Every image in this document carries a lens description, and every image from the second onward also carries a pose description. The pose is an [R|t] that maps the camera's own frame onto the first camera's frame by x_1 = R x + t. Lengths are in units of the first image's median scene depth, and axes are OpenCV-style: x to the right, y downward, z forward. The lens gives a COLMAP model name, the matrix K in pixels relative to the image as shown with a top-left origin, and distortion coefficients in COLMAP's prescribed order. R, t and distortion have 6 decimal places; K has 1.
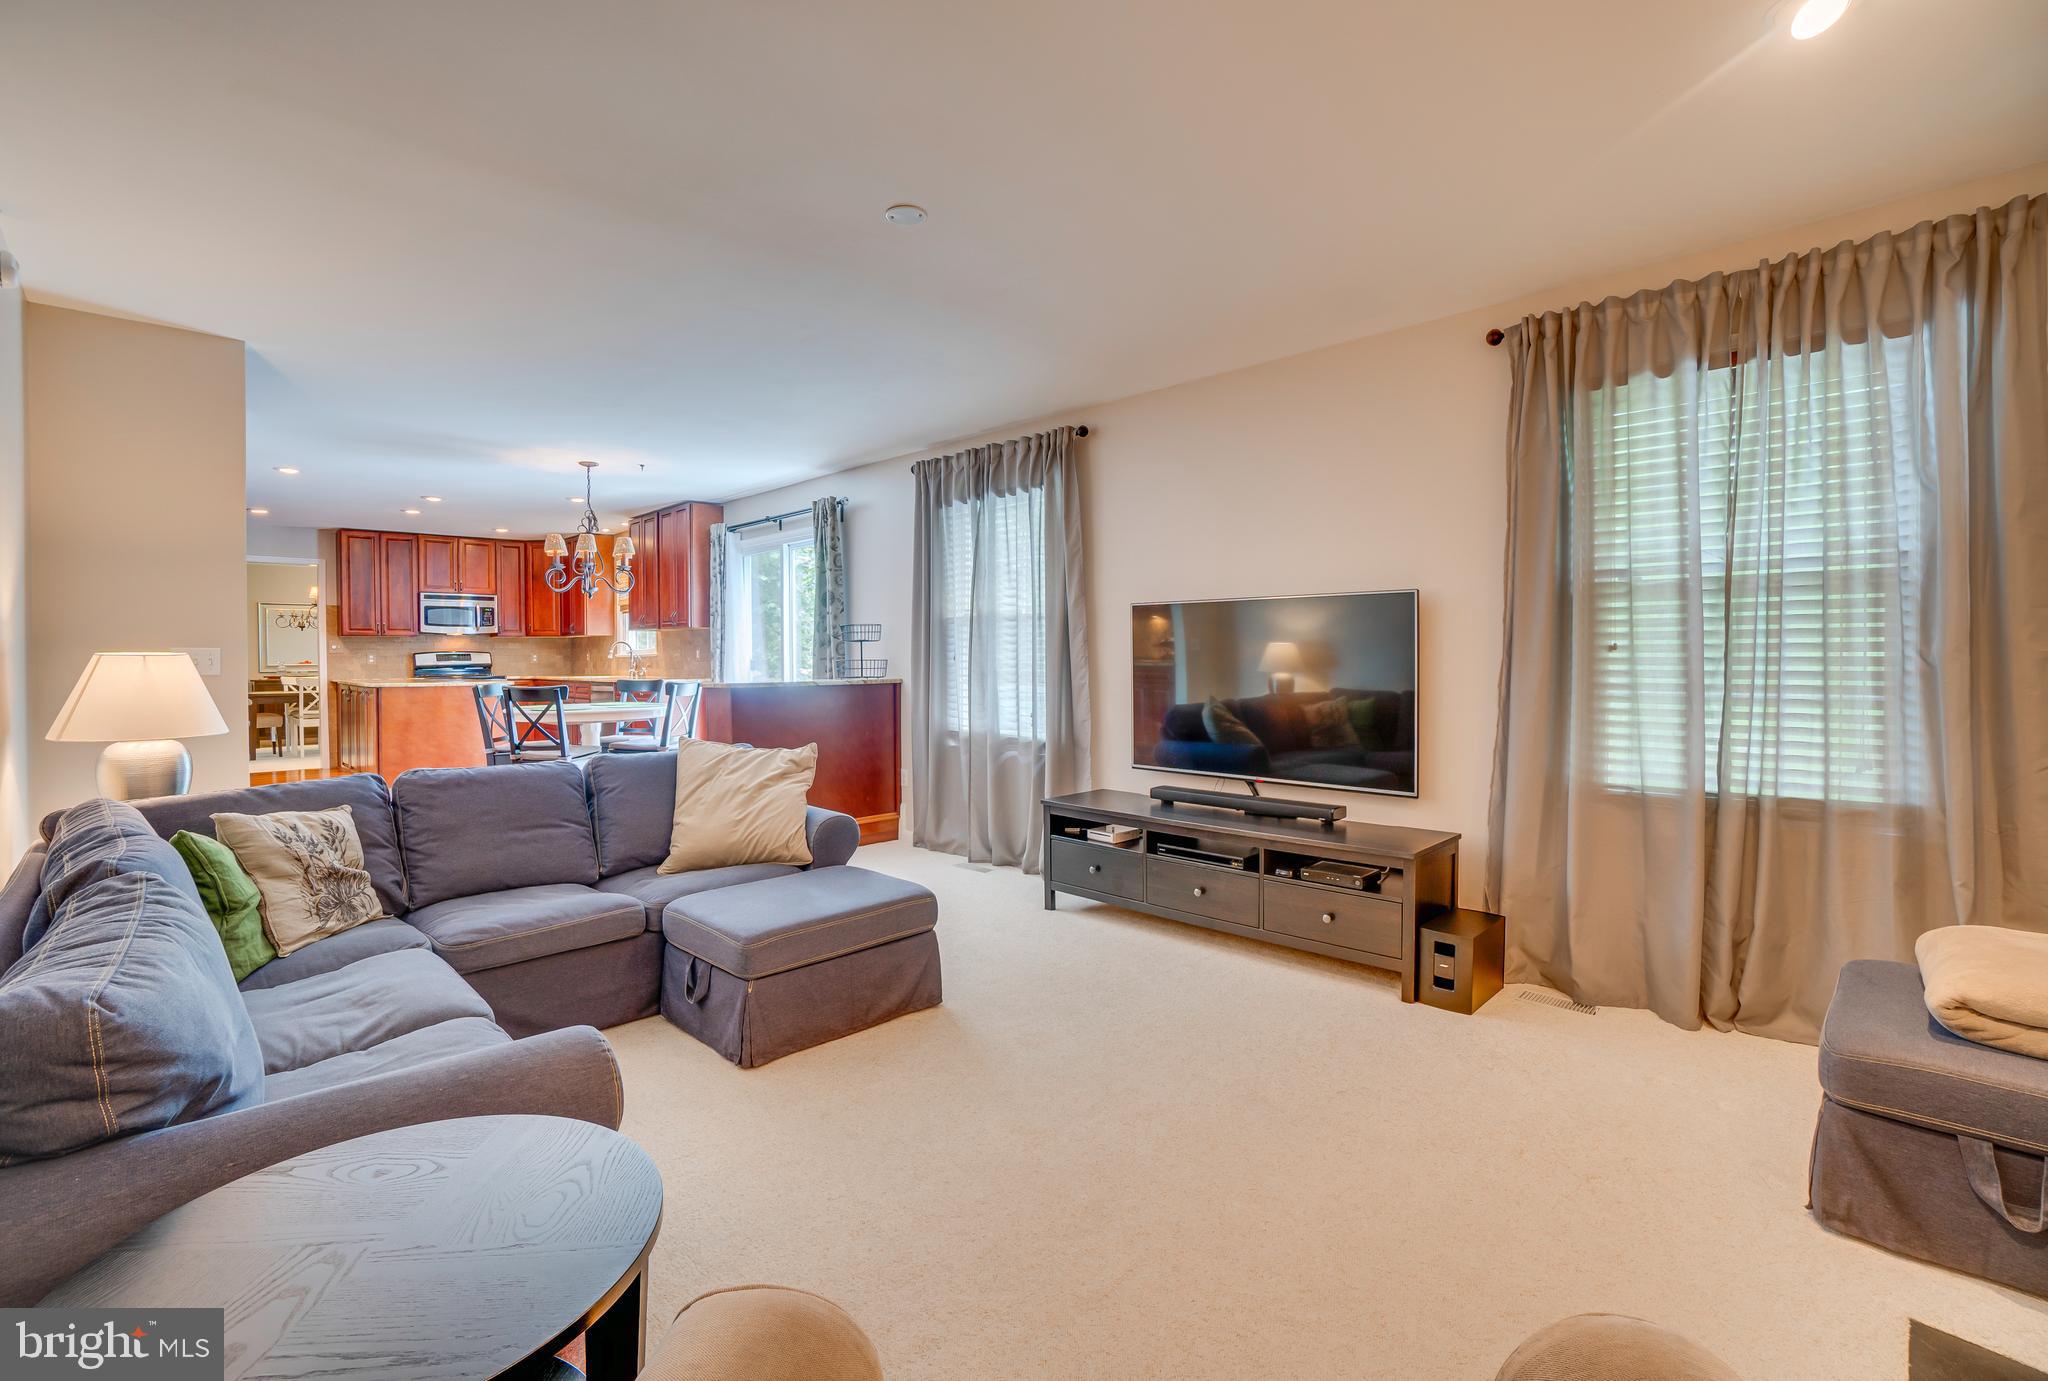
lens RADIAL K [[914.9, 0, 972.6], [0, 914.9, 674.5], [0, 0, 1]] dist [-0.020189, 0.000215]
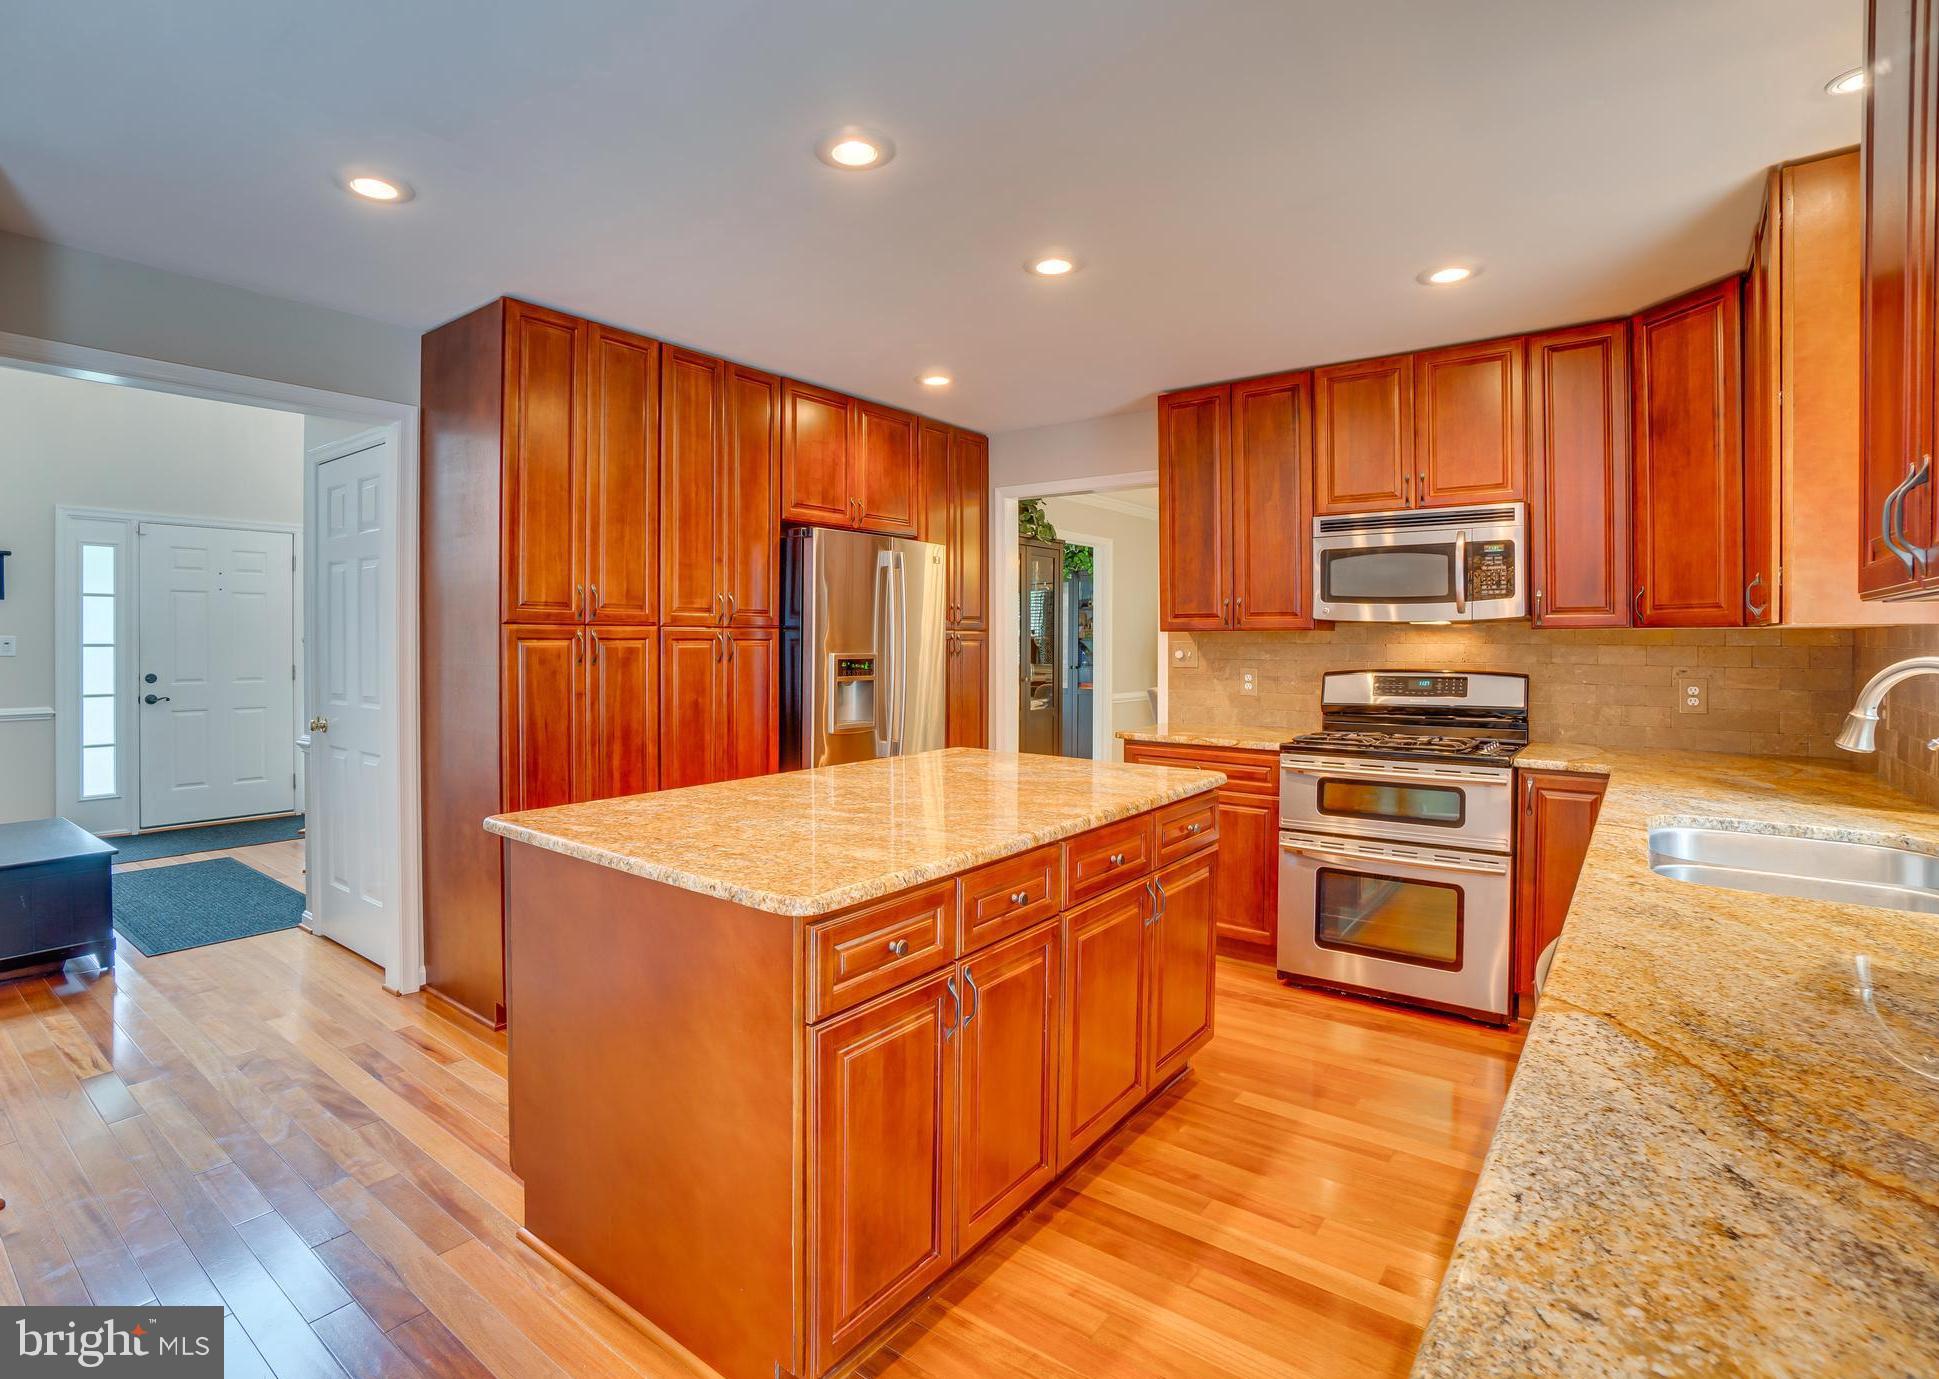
lens RADIAL K [[937.3, 0, 942.5], [0, 937.3, 643.9], [0, 0, 1]] dist [-0.043242, 0.002666]
pose [[0.181501, 0.011915, -0.983319, -0.242750], [-0.022046, 0.999725, 0.008045, -0.035615], [0.983144, 0.020218, 0.181714, 0.758734]]
